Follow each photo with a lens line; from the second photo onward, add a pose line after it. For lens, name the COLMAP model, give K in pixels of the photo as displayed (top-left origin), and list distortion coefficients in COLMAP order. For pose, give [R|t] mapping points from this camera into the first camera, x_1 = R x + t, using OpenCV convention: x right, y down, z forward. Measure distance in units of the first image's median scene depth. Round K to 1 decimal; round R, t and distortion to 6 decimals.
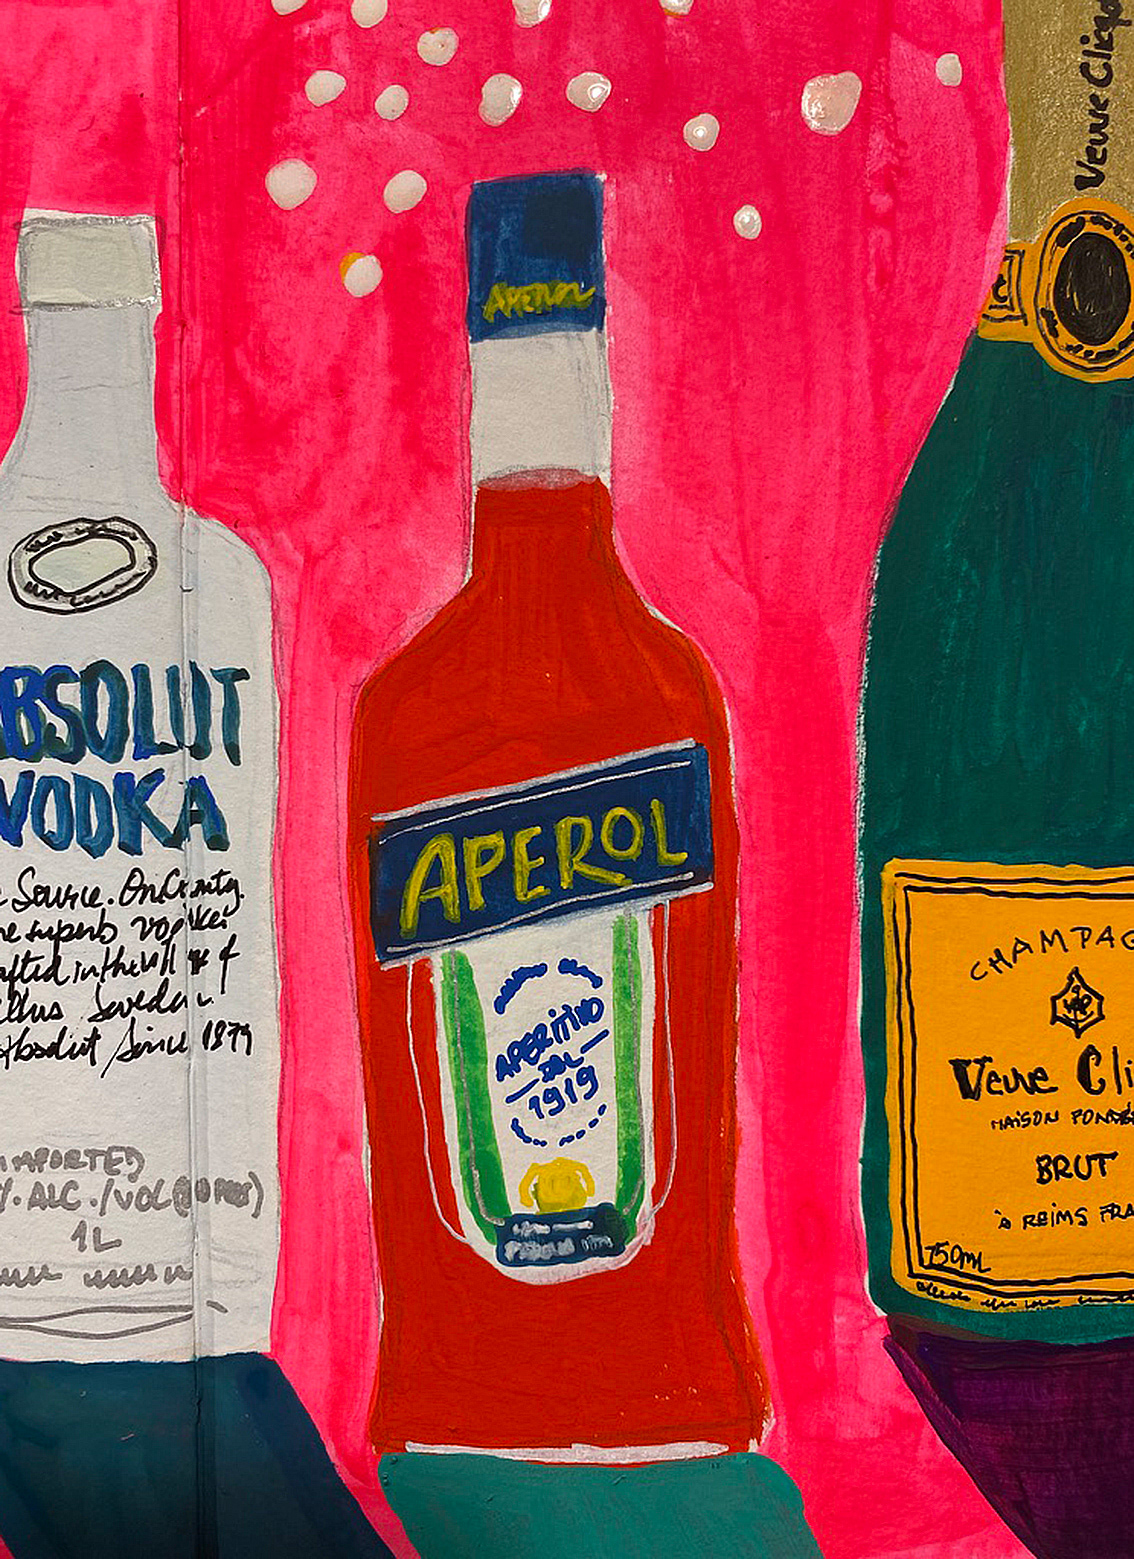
lens RADIAL K [[1233.2, 0, 563.6], [0, 1233.2, 772.9], [0, 0, 1]] dist [-0.005100, 0.038238]
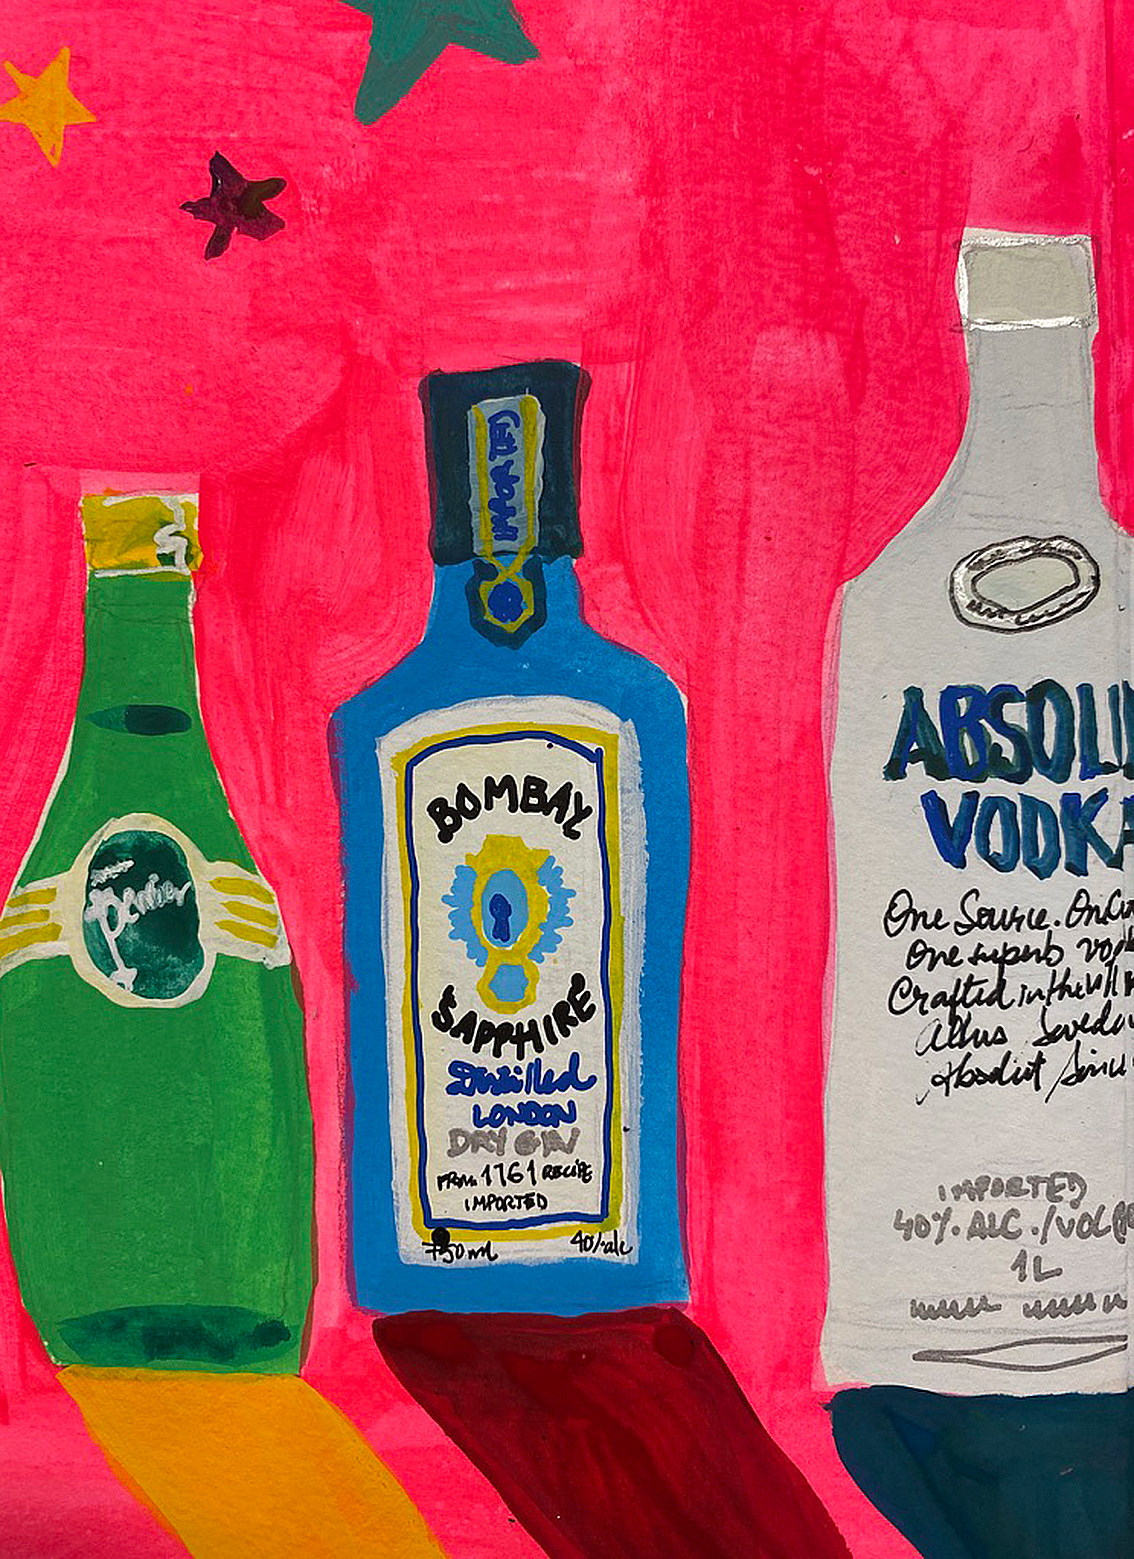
lens RADIAL K [[1233.2, 0, 561.9], [0, 1233.2, 775.8], [0, 0, 1]] dist [-0.005100, 0.038238]
pose [[0.997177, -0.003332, 0.075012, -0.834286], [0.004837, 0.999791, -0.019888, 0.003928], [-0.074930, 0.020195, 0.996984, 0.041763]]
